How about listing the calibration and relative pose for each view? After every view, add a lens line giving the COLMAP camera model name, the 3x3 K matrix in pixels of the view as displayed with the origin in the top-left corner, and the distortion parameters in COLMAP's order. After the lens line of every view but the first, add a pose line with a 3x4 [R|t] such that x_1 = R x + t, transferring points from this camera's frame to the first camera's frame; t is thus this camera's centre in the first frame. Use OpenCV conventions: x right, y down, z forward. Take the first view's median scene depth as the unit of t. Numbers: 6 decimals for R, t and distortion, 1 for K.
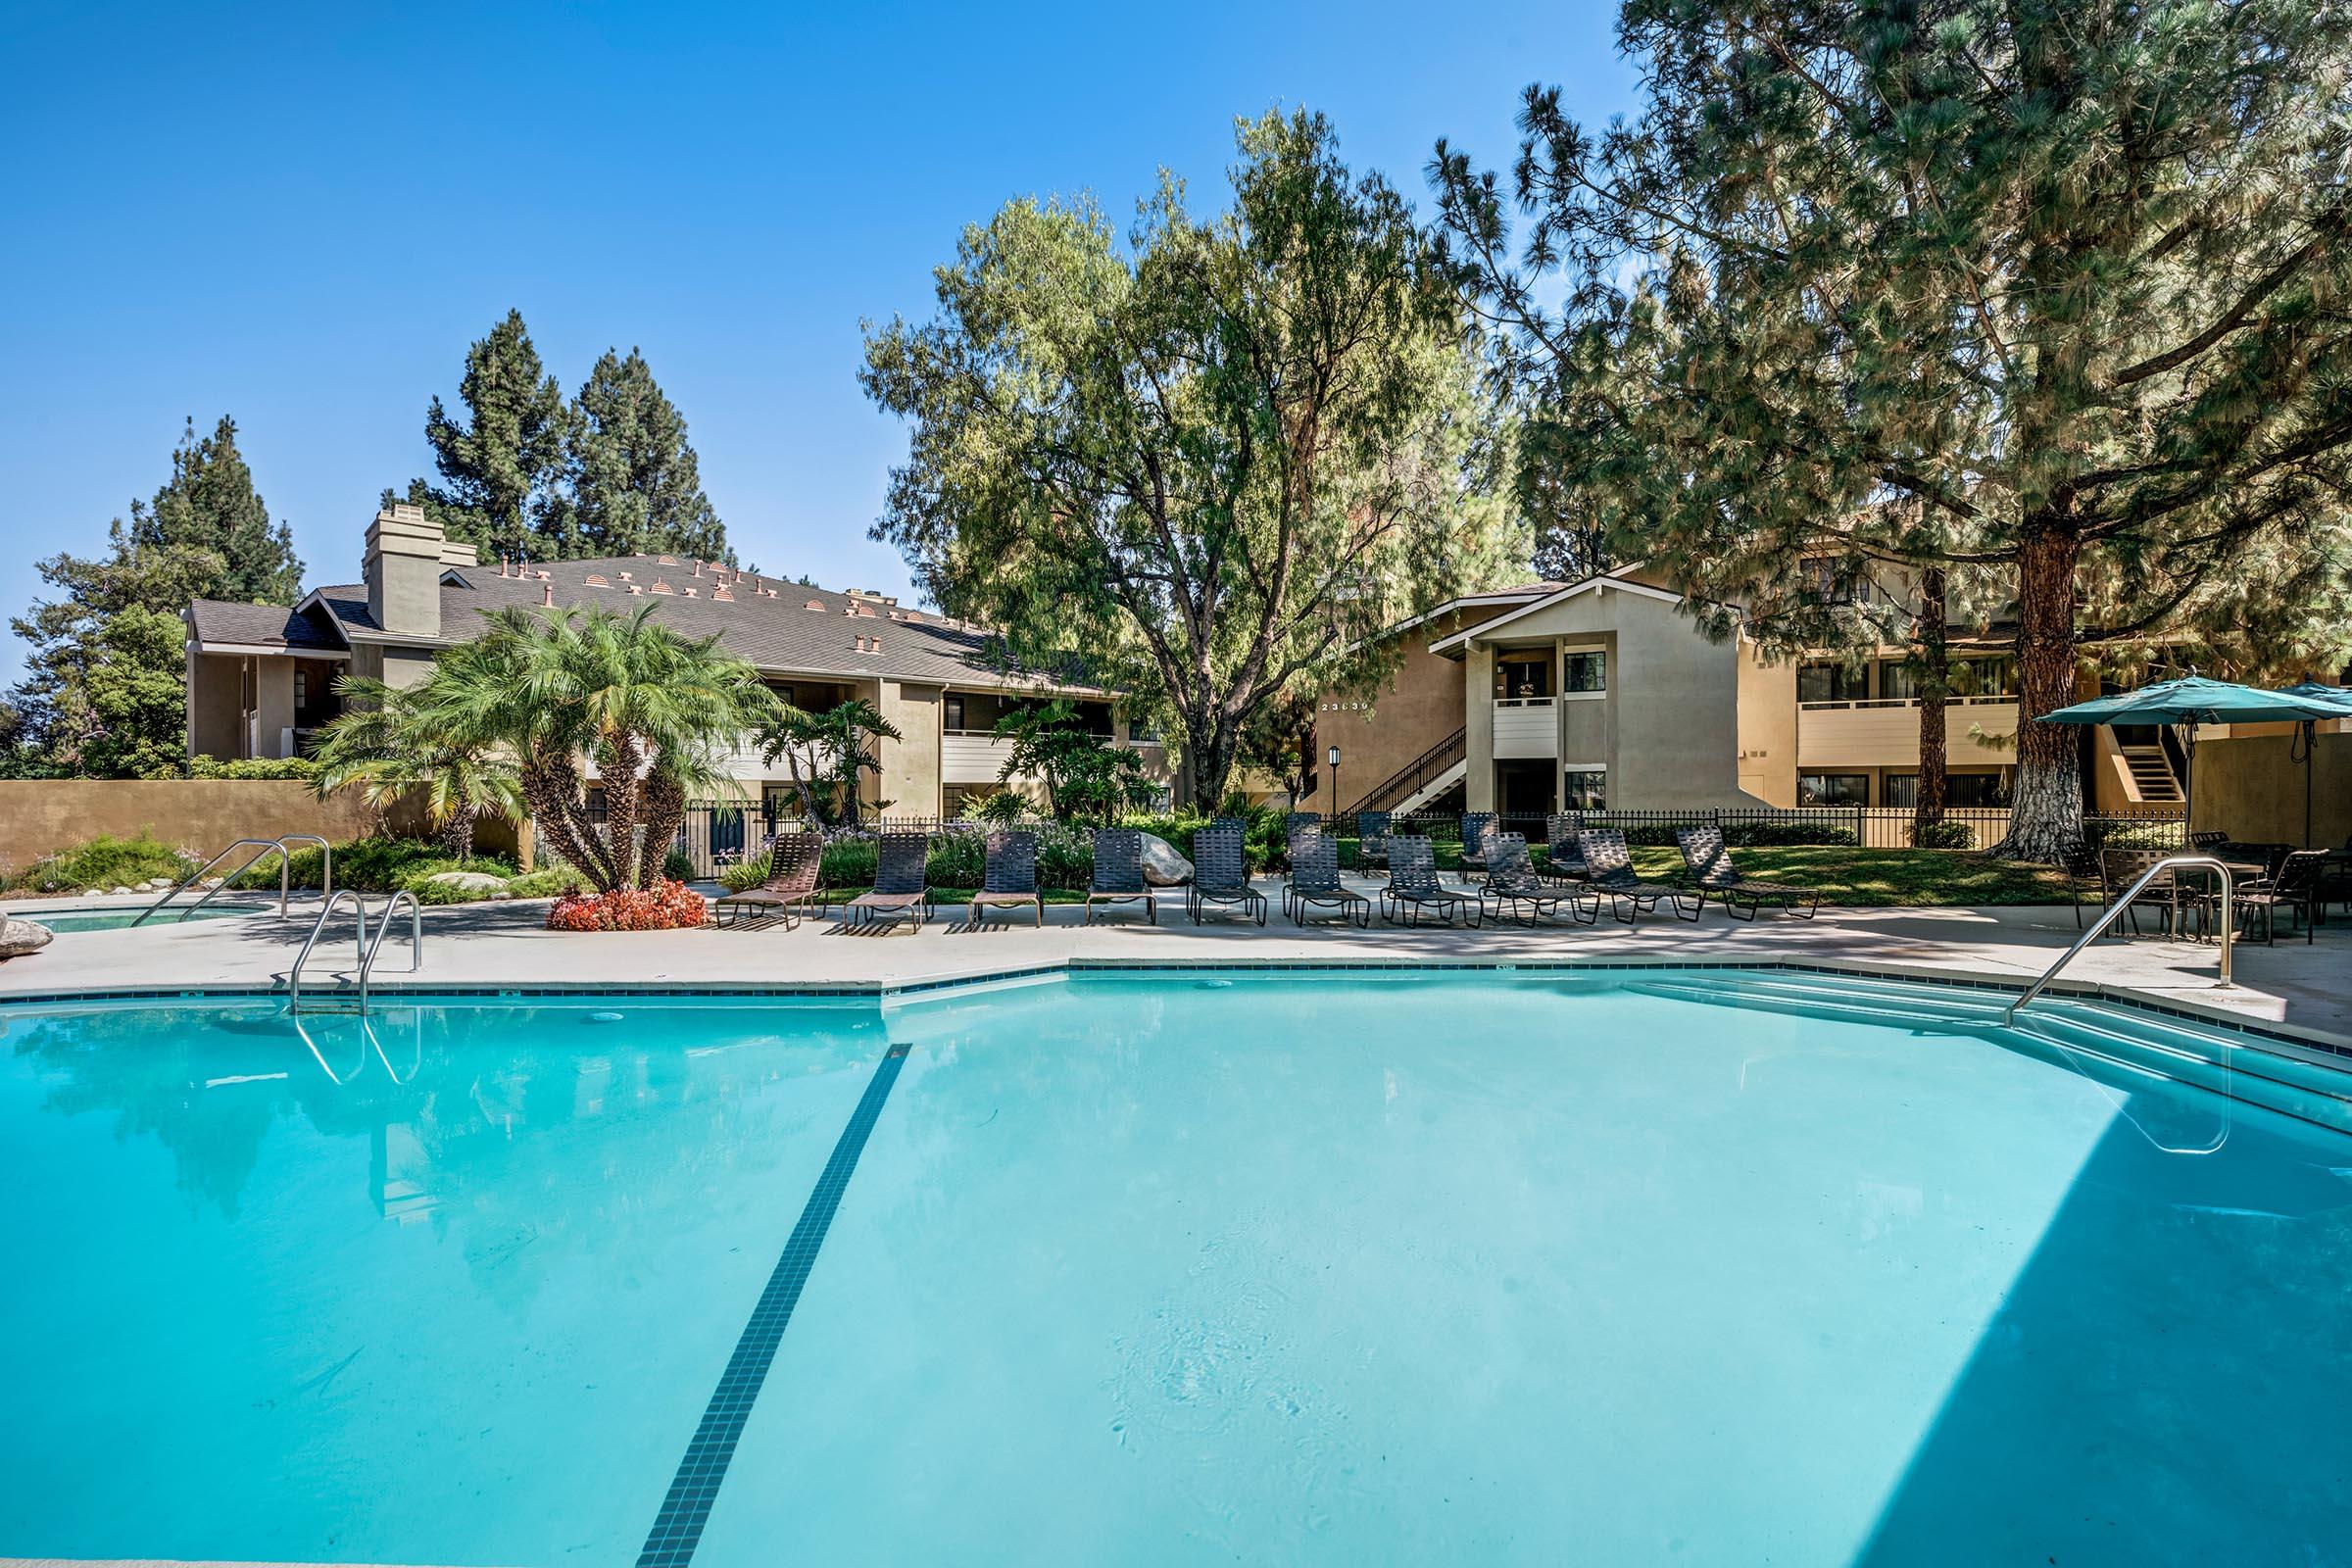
lens RADIAL K [[1156.1, 0, 1177.1], [0, 1156.1, 809.1], [0, 0, 1]] dist [-0.008708, -0.004934]
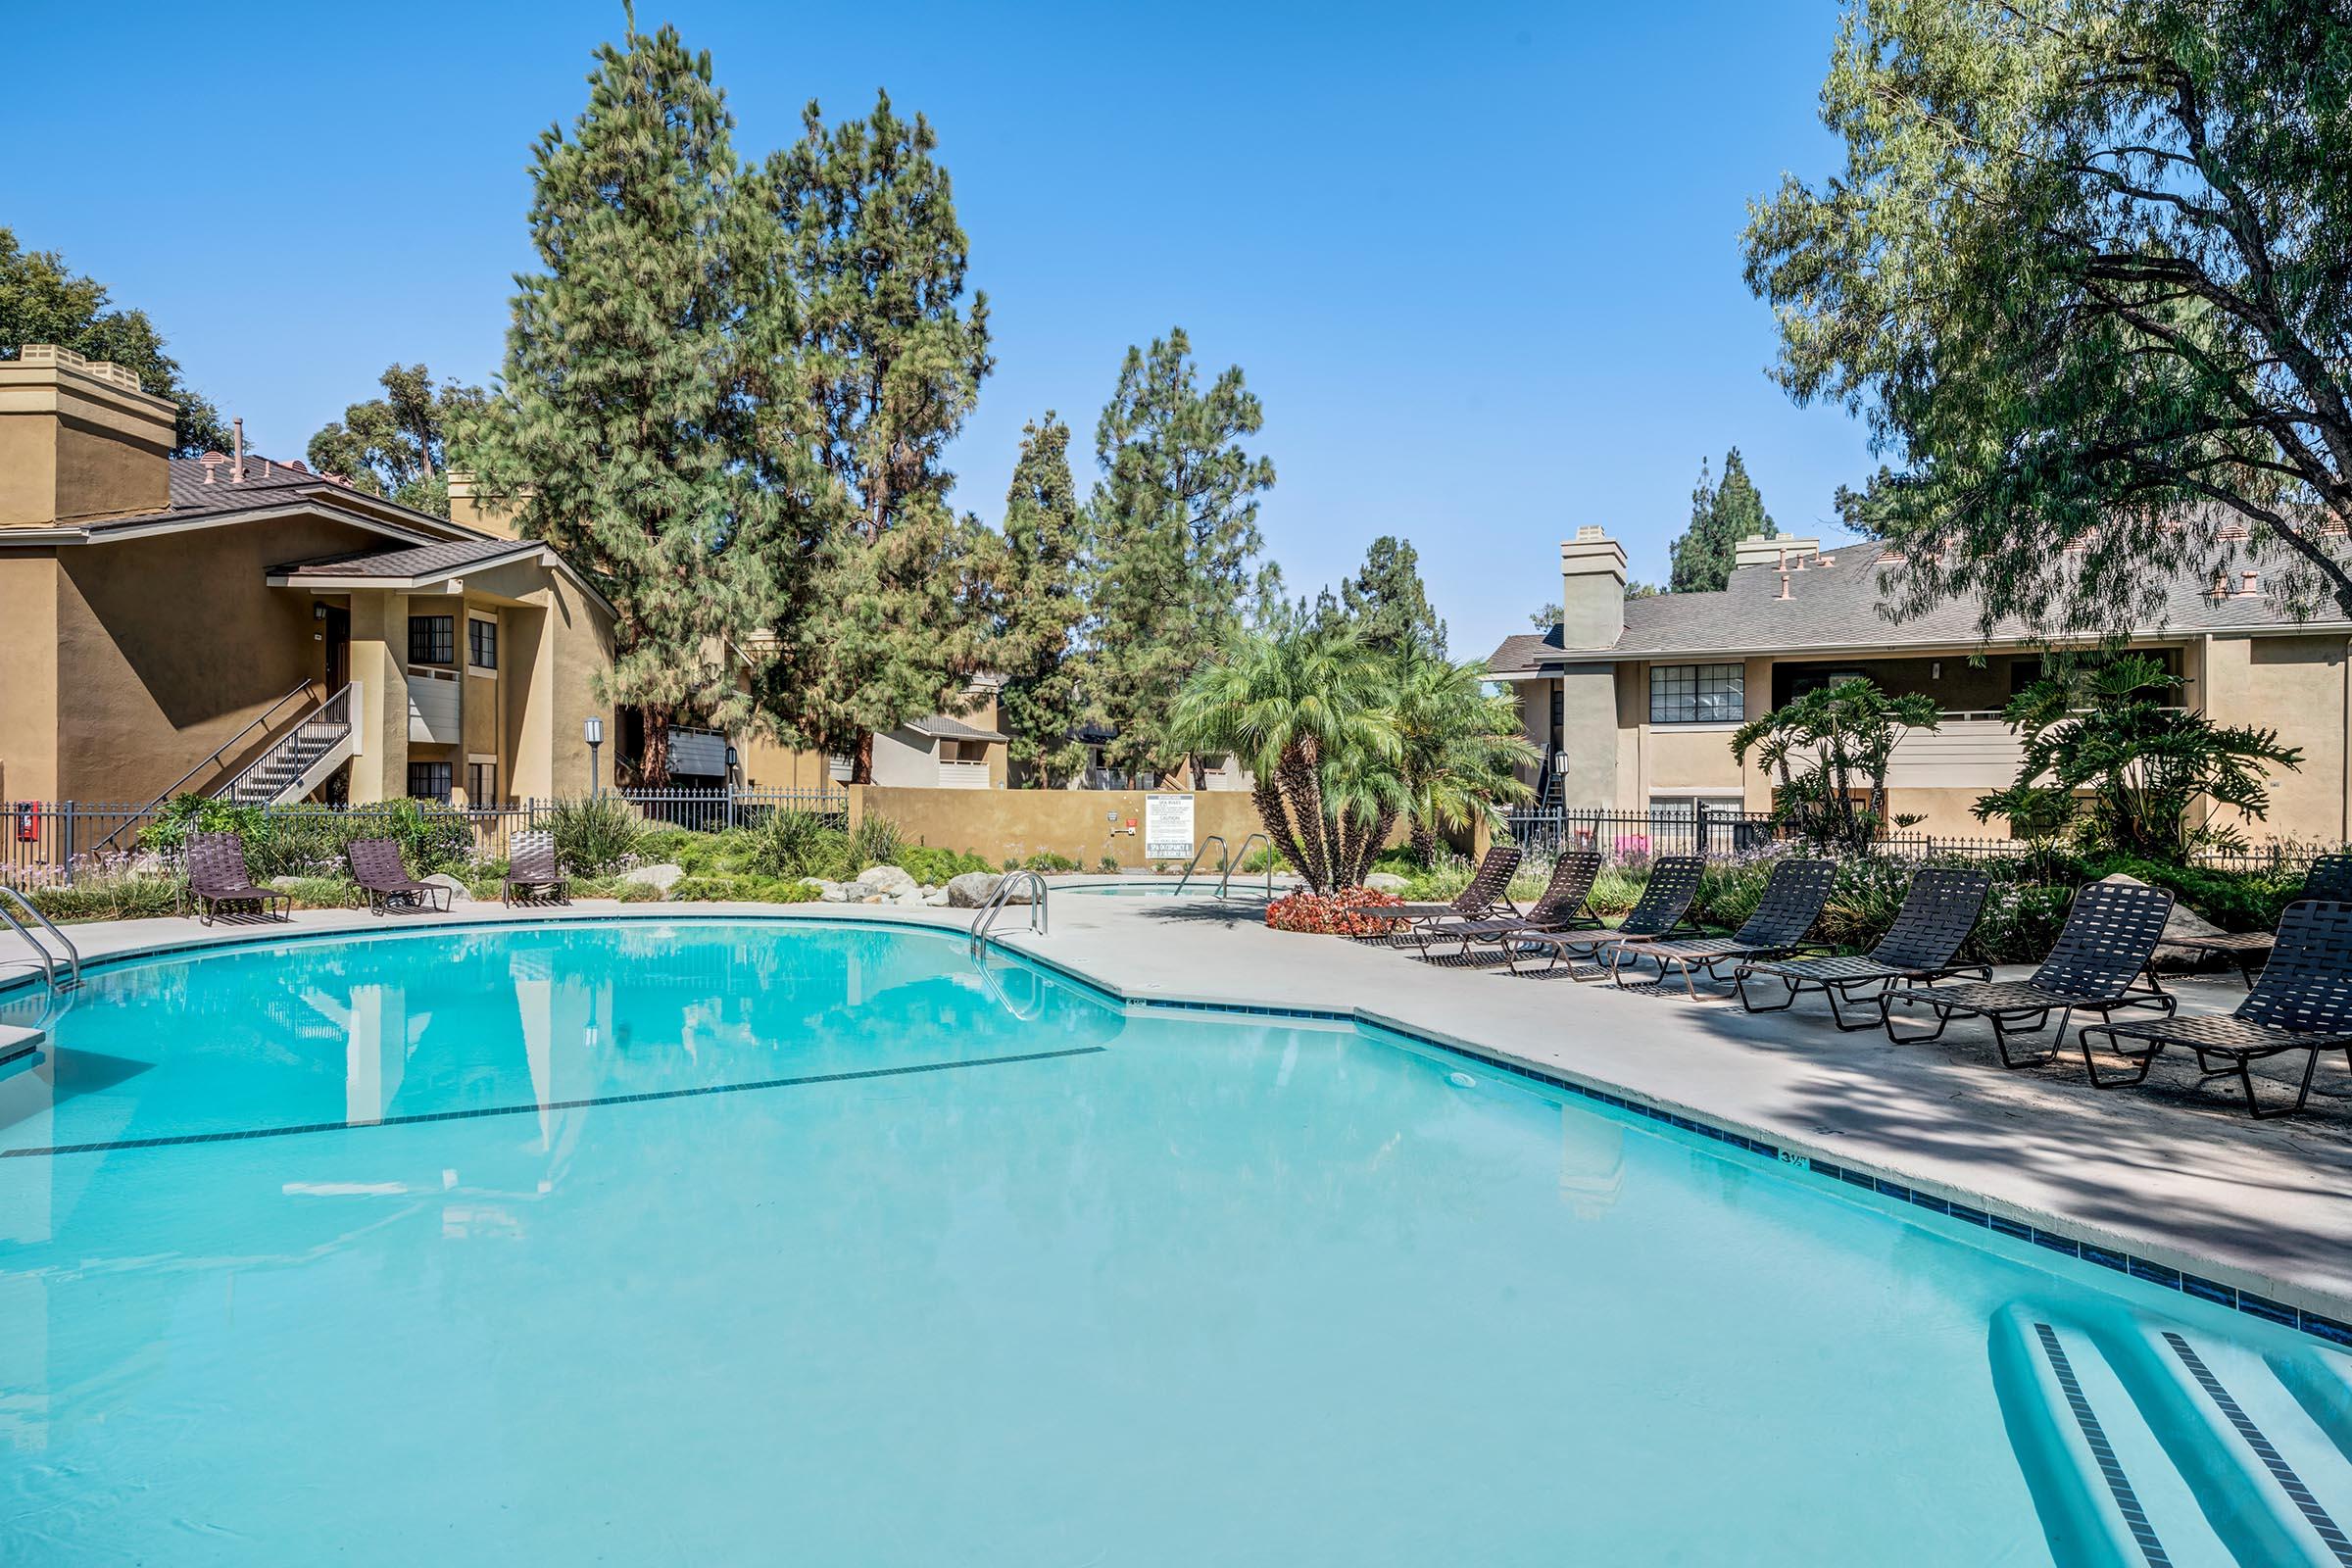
lens RADIAL K [[1321.8, 0, 1176.0], [0, 1321.8, 784.0], [0, 0, 1]] dist [0.001540, 0.000230]
pose [[0.359193, -0.008598, -0.933224, 0.579198], [-0.022114, 0.999598, -0.017720, -0.004686], [0.933001, 0.027002, 0.358858, 0.448497]]
